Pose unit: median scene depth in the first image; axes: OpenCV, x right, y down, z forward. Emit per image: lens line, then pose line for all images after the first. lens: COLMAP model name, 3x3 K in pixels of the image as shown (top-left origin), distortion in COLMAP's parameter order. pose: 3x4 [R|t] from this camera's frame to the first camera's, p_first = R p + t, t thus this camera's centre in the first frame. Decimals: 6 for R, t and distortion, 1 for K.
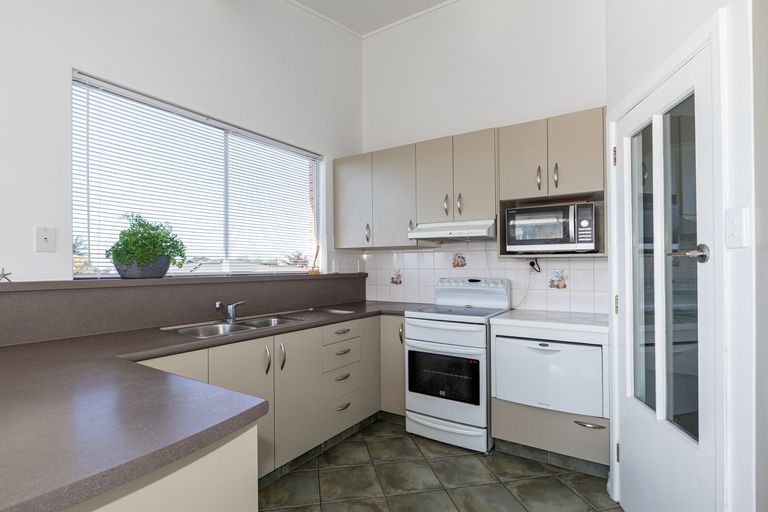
lens RADIAL K [[390.8, 0, 372.8], [0, 390.8, 262.4], [0, 0, 1]] dist [0.000385, -0.000032]
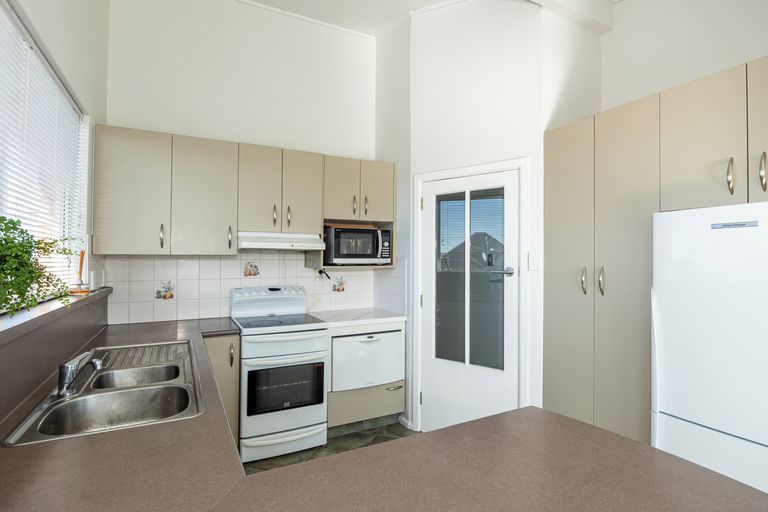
lens RADIAL K [[396.7, 0, 387.7], [0, 396.7, 251.8], [0, 0, 1]] dist [0.001824, 0.000072]
pose [[0.464293, 0.017883, 0.885501, -0.593303], [-0.008590, 0.999840, -0.015688, -0.042690], [-0.885640, -0.000323, 0.464373, 0.288887]]
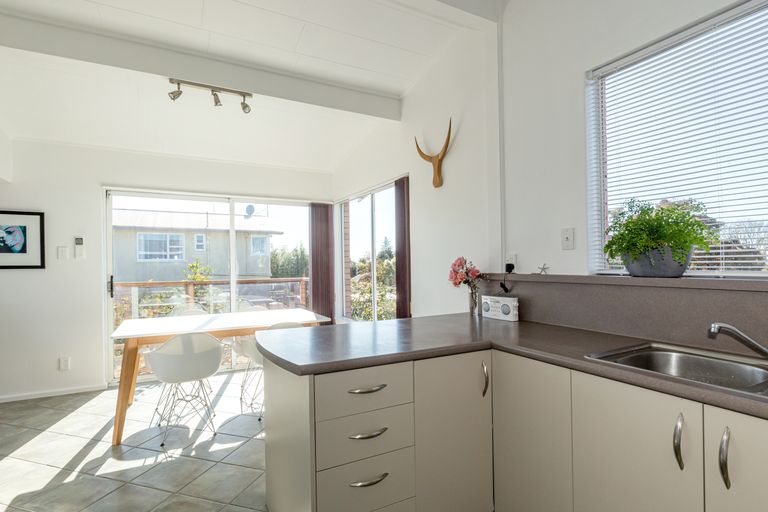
lens RADIAL K [[390.8, 0, 372.8], [0, 390.8, 262.4], [0, 0, 1]] dist [0.000385, -0.000032]
pose [[-0.461733, 0.009178, -0.886972, 0.282187], [0.020736, 0.999785, -0.000449, -0.000006], [0.886777, -0.018599, -0.461824, 0.645604]]
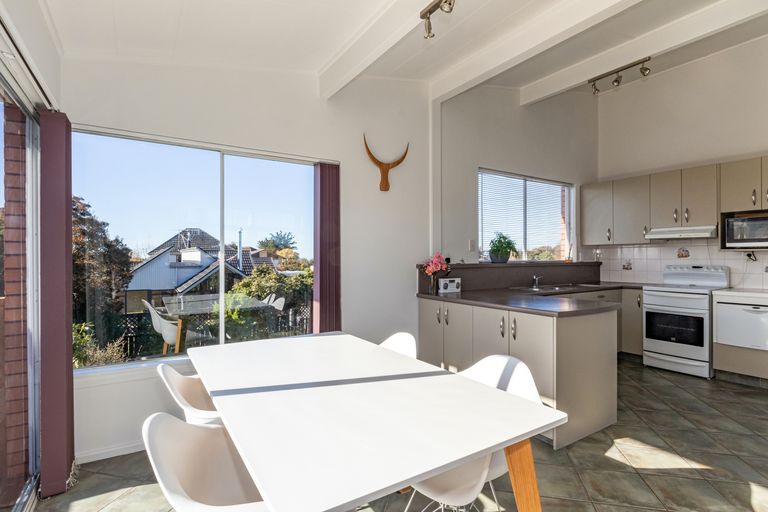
lens RADIAL K [[388.5, 0, 385.1], [0, 388.5, 259.1], [0, 0, 1]] dist [-0.001313, -0.000786]
pose [[0.925298, 0.002089, -0.379235, -0.286015], [0.003005, 0.999913, 0.012841, -0.004619], [0.379229, -0.013021, 0.925211, -0.820376]]
